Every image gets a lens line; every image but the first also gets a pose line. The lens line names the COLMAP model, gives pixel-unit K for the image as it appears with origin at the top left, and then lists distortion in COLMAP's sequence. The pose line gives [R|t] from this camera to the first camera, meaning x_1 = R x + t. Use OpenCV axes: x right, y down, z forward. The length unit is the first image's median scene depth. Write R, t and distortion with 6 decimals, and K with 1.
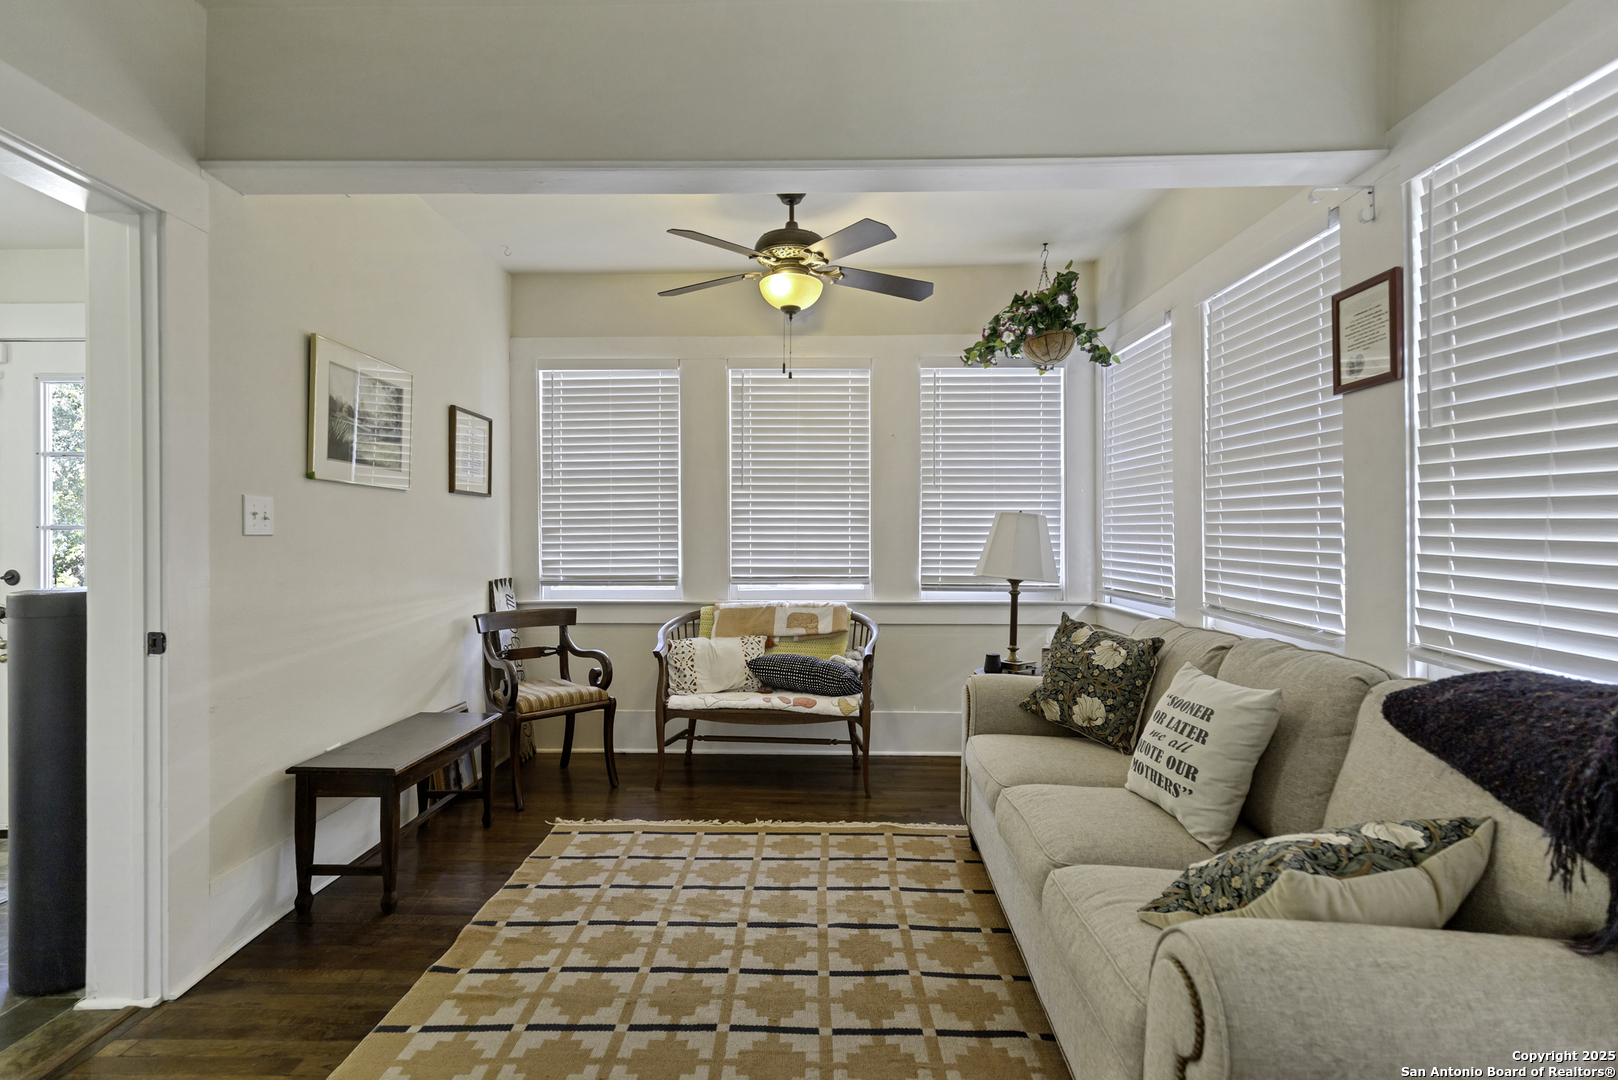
lens RADIAL K [[780.7, 0, 809.5], [0, 780.7, 534.8], [0, 0, 1]] dist [0.029267, -0.000152]
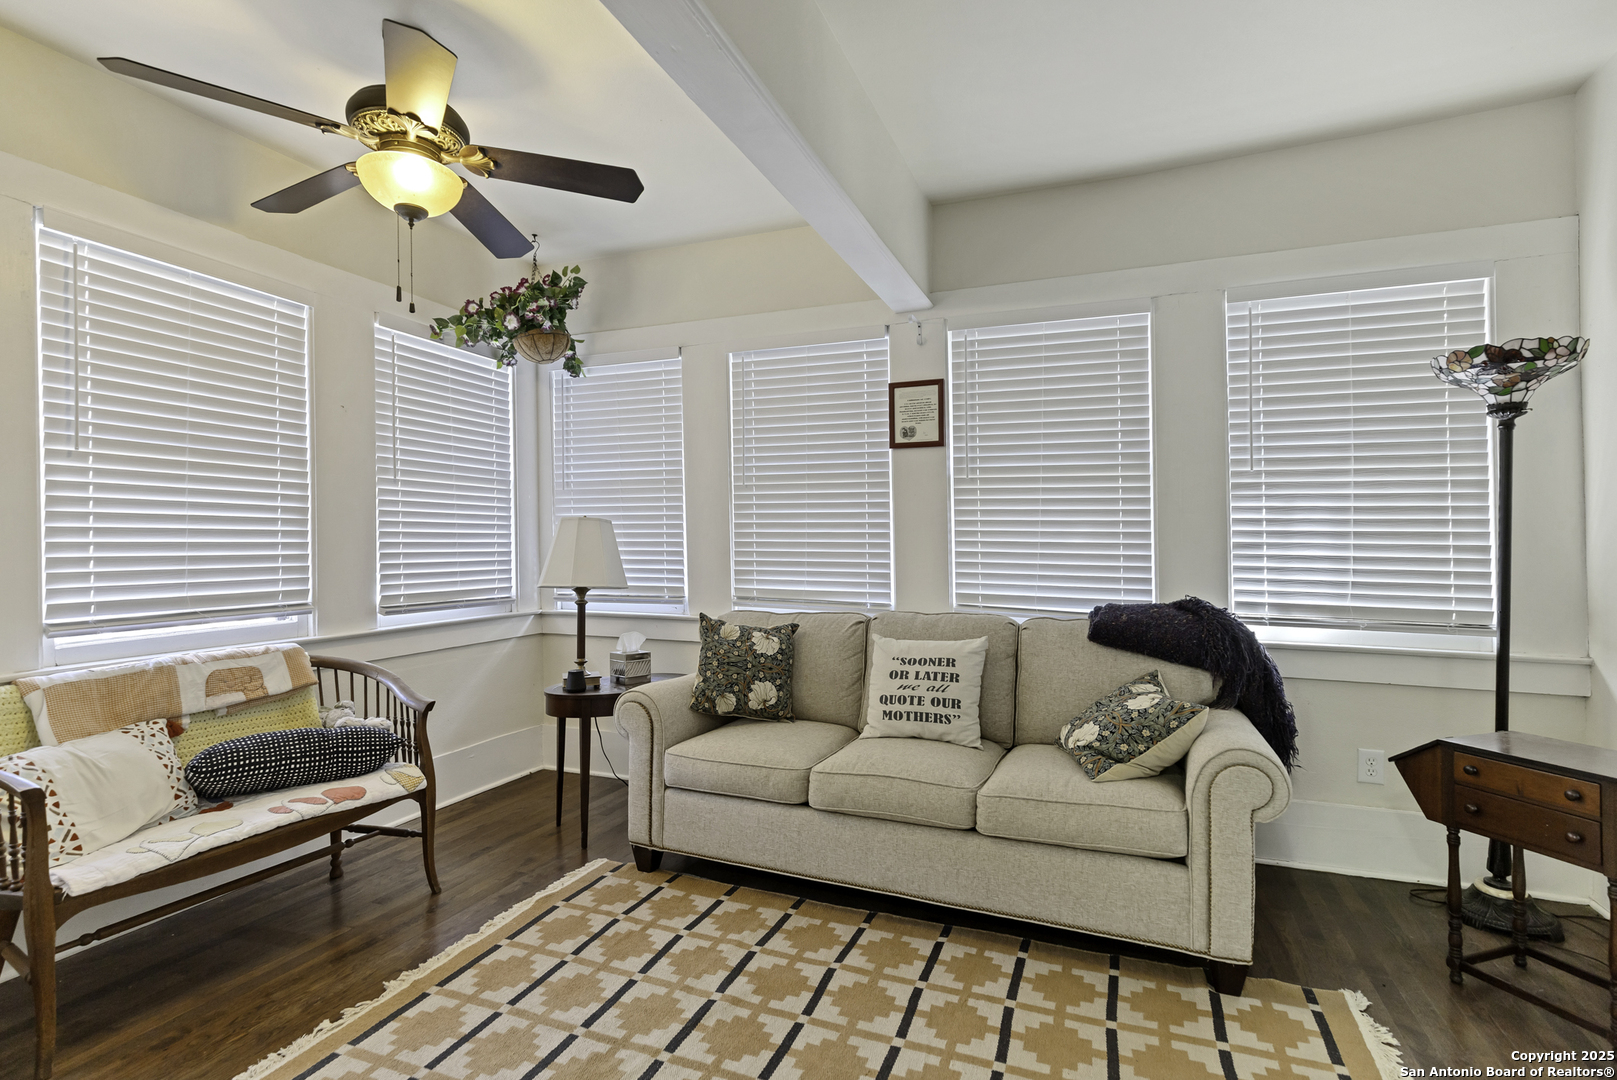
lens RADIAL K [[753.0, 0, 808.5], [0, 753.0, 540.0], [0, 0, 1]] dist [0.014353, -0.000775]
pose [[0.346256, 0.000805, 0.938140, -0.478561], [0.005724, 0.999979, -0.002971, 0.002424], [-0.938123, 0.006399, 0.346244, 0.408949]]
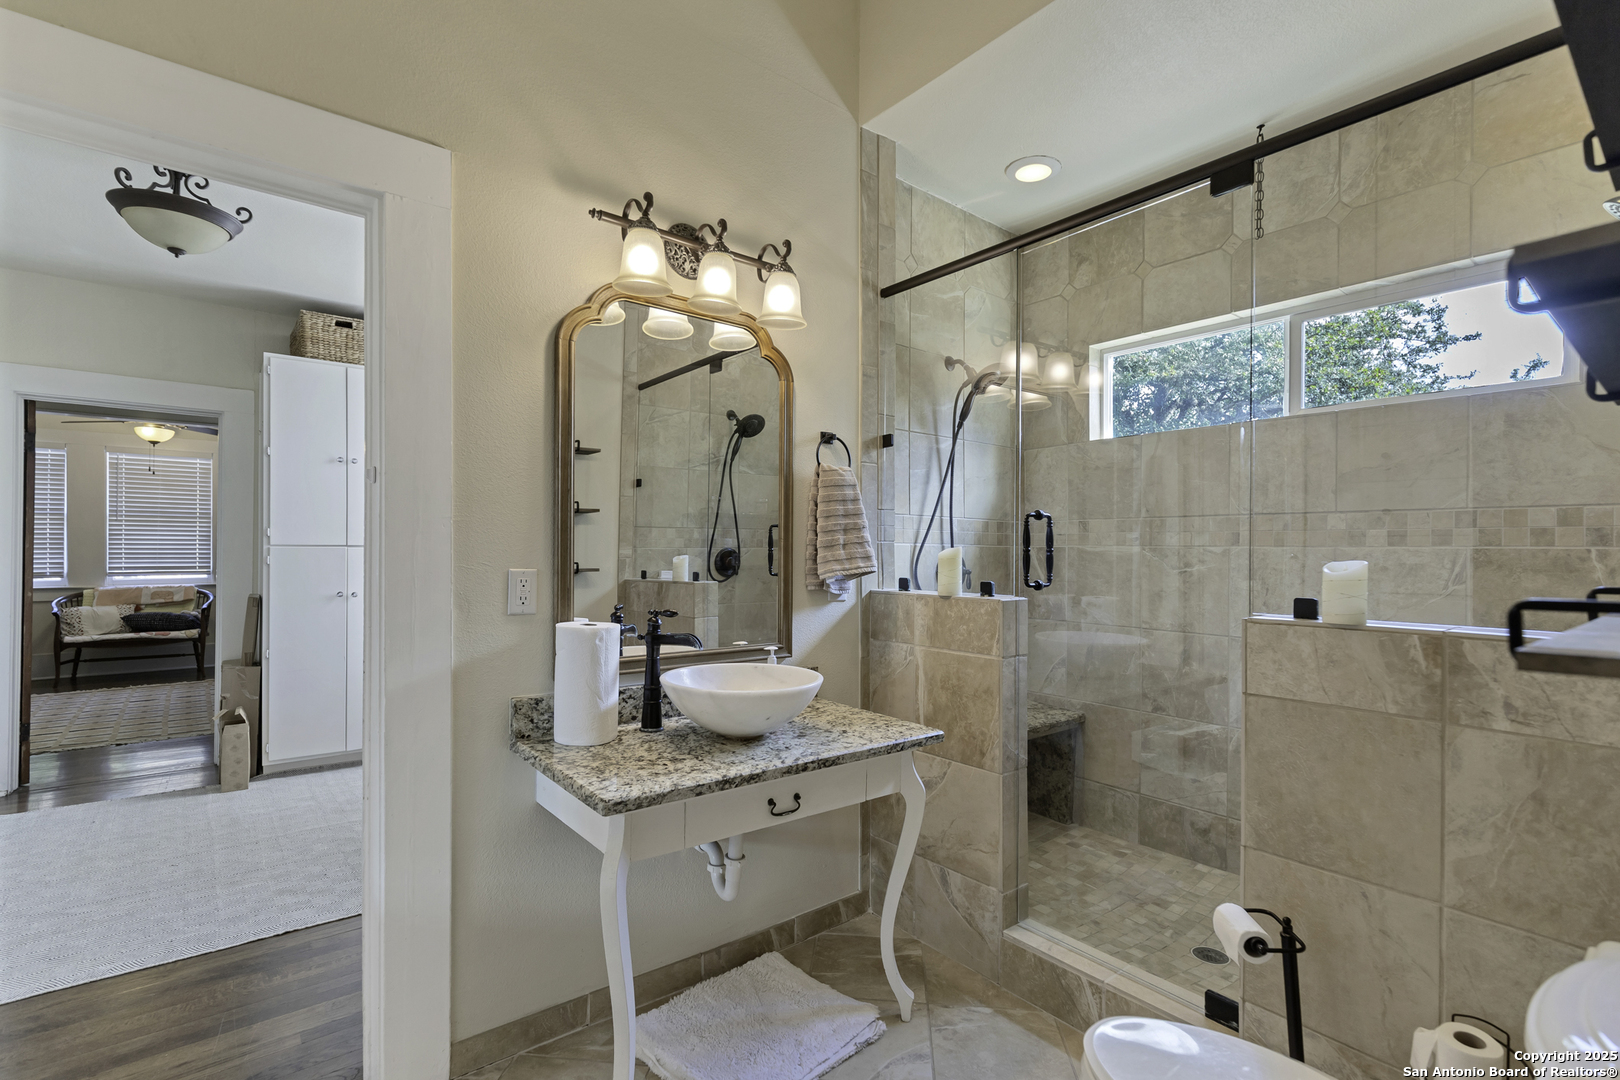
lens RADIAL K [[748.8, 0, 818.9], [0, 748.8, 546.9], [0, 0, 1]] dist [-0.000024, -0.000494]
pose [[0.759066, 0.008331, 0.650960, 0.018654], [-0.001982, 0.999943, -0.010485, 0.014251], [-0.651011, 0.006668, 0.759039, -1.516111]]
